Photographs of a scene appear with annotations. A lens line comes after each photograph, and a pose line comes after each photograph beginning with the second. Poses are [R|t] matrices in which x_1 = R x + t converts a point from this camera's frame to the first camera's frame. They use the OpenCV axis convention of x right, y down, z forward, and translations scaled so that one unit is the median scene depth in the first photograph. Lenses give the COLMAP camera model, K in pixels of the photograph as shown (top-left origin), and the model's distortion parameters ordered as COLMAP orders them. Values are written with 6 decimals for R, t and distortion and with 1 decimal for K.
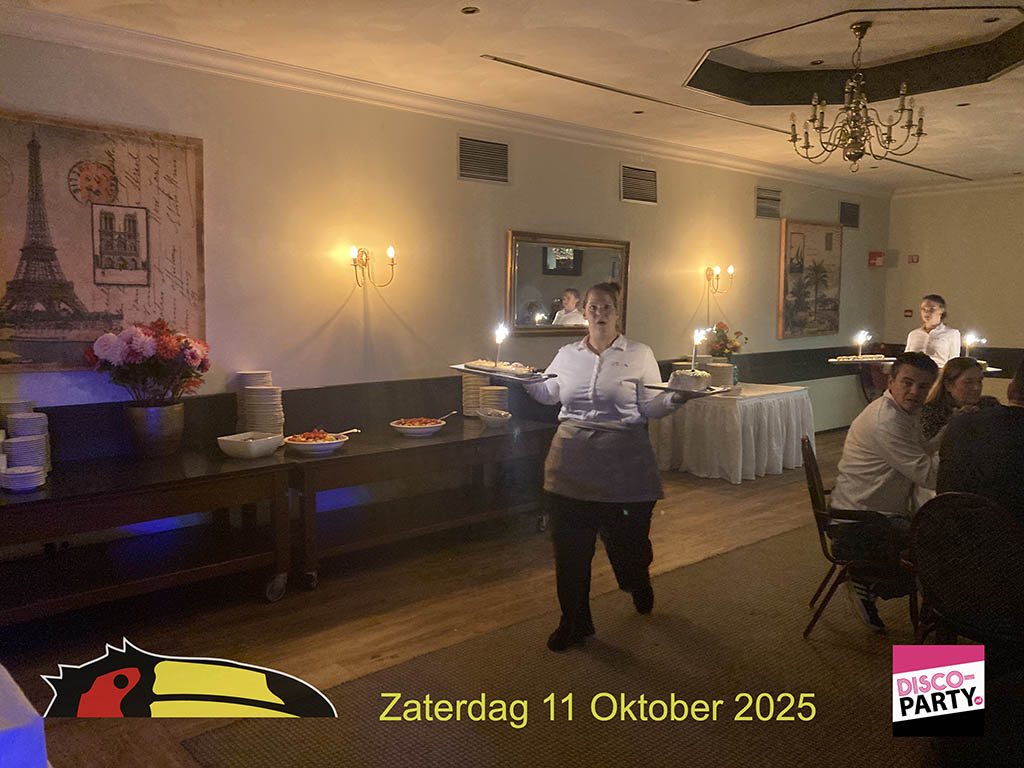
lens RADIAL K [[822.4, 0, 502.3], [0, 822.4, 386.5], [0, 0, 1]] dist [0.005460, 0.001988]
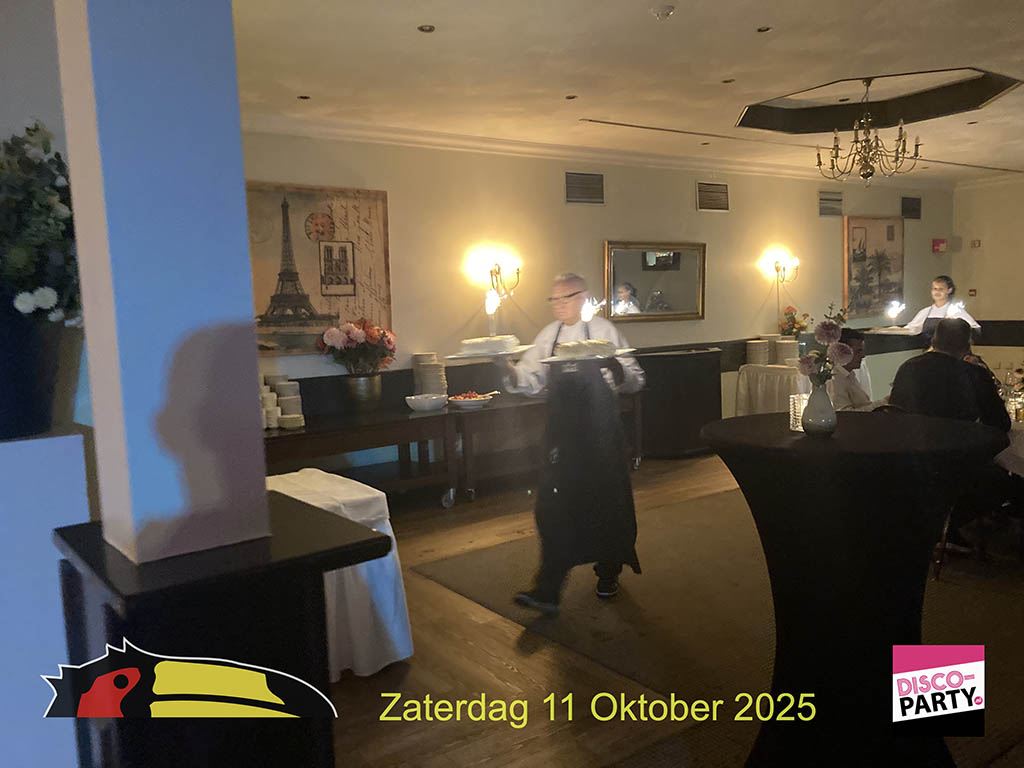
lens RADIAL K [[819.0, 0, 508.1], [0, 819.0, 383.8], [0, 0, 1]] dist [0.031913, -0.003855]
pose [[0.991642, -0.025553, -0.126461, 0.017446], [0.025543, 0.999672, -0.001702, 0.041145], [0.126463, -0.001542, 0.991970, -0.378913]]
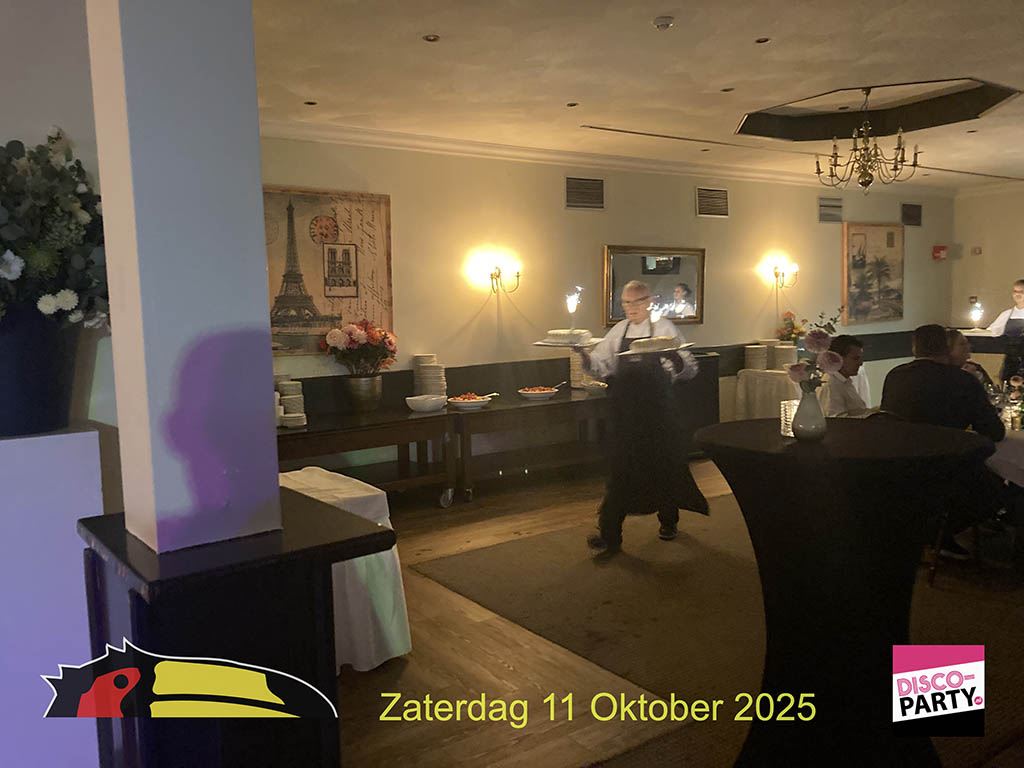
lens RADIAL K [[818.4, 0, 493.2], [0, 818.4, 379.8], [0, 0, 1]] dist [0.026190, -0.000646]
pose [[0.989604, -0.014820, -0.143053, 0.019274], [0.013729, 0.999869, -0.008612, 0.040180], [0.143162, 0.006559, 0.989678, -0.394402]]
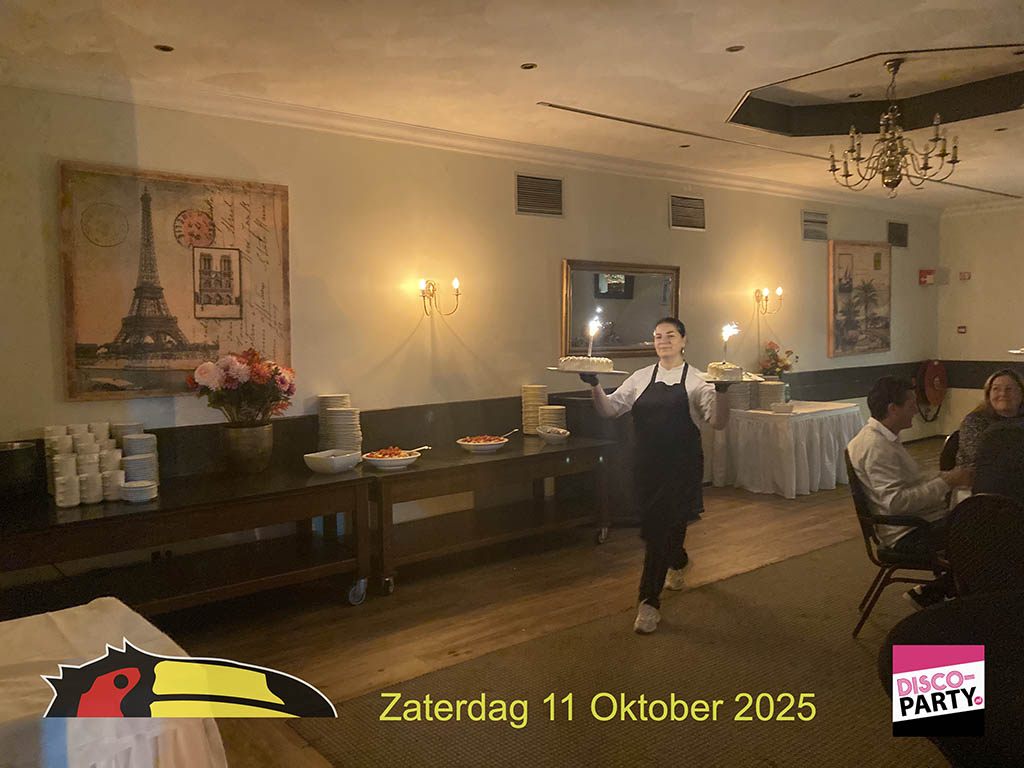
lens RADIAL K [[822.9, 0, 504.5], [0, 822.9, 379.1], [0, 0, 1]] dist [0.005251, -0.001800]
pose [[0.998009, -0.015344, -0.061171, -0.008223], [0.013017, 0.999183, -0.038265, 0.005697], [0.061708, 0.037393, 0.997394, -0.076973]]
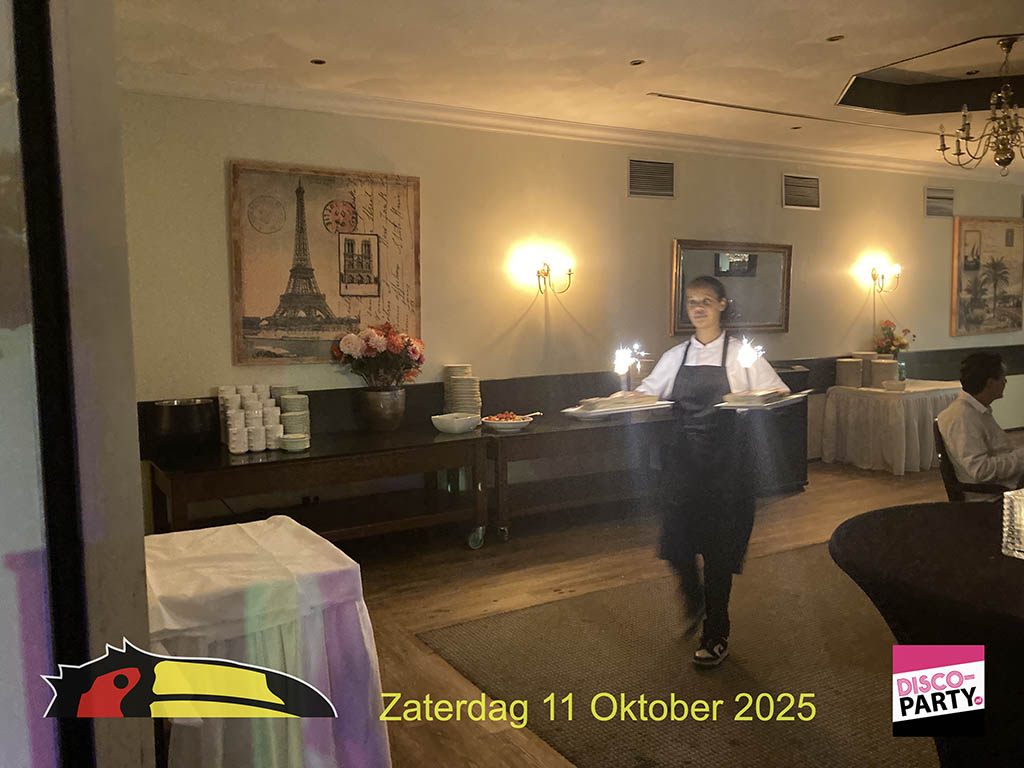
lens RADIAL K [[819.0, 0, 508.1], [0, 819.0, 383.8], [0, 0, 1]] dist [0.031913, -0.003855]
pose [[0.979054, 0.003816, -0.203565, 0.019146], [-0.005426, 0.999958, -0.007354, 0.018789], [0.203529, 0.008304, 0.979034, -0.176097]]
